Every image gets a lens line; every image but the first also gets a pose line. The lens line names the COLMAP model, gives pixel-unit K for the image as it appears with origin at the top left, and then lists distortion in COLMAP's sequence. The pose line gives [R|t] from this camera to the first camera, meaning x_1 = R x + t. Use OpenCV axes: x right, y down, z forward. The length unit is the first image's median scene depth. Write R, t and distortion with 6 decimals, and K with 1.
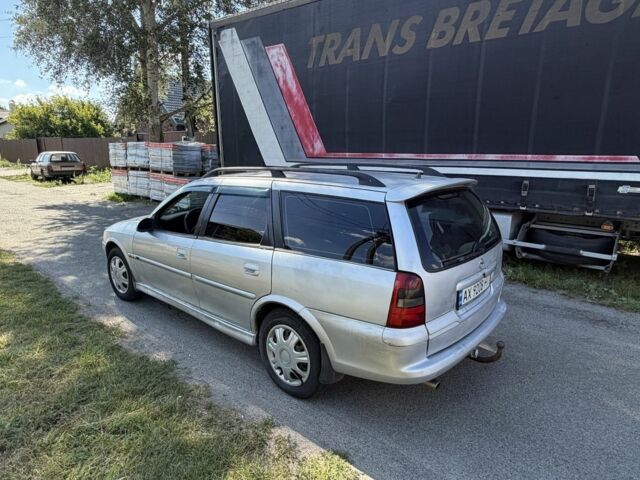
lens RADIAL K [[407.8, 0, 320.0], [0, 407.8, 240.0], [0, 0, 1]] dist [0.009333, 0.000910]
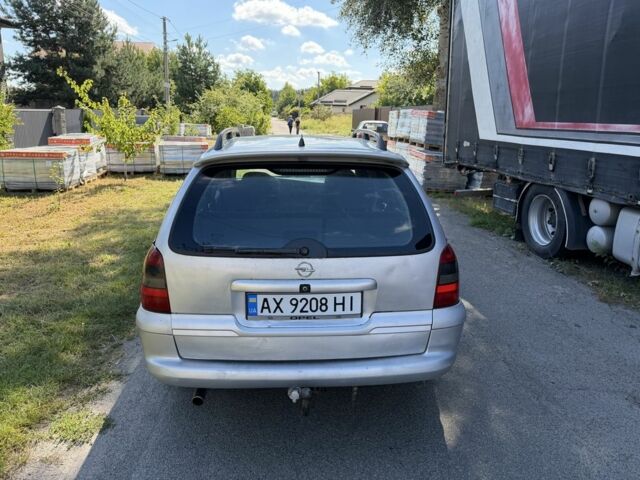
lens RADIAL K [[502.8, 0, 320.0], [0, 502.8, 240.0], [0, 0, 1]] dist [0.076328, -0.081264]
pose [[0.709492, 0.177811, -0.681912, 0.478340], [-0.171085, 0.982156, 0.078096, -0.031338], [0.683631, 0.061256, 0.727253, 0.184695]]
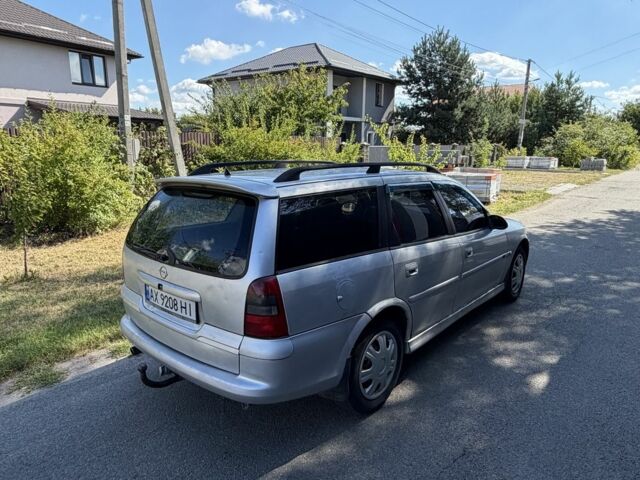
lens RADIAL K [[445.7, 0, 319.9], [0, 445.7, 249.7], [0, 0, 1]] dist [-0.001354, -0.001402]
pose [[0.013171, 0.227347, -0.973725, 0.633710], [-0.227770, 0.948890, 0.218467, -0.132013], [0.973626, 0.218908, 0.064281, 0.603329]]
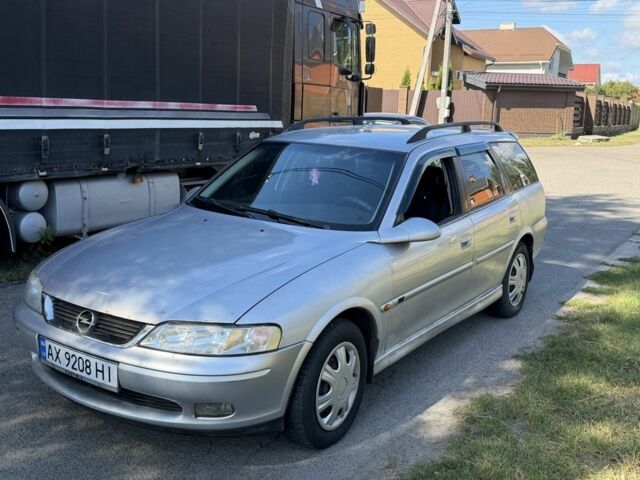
lens RADIAL K [[693.4, 0, 300.7], [0, 693.4, 239.8], [0, 0, 1]] dist [0.190249, -0.401538]
pose [[-0.123742, -0.194992, 0.972968, -0.994930], [0.184688, 0.958846, 0.215651, -0.194877], [-0.974976, 0.206380, -0.082636, 0.893642]]
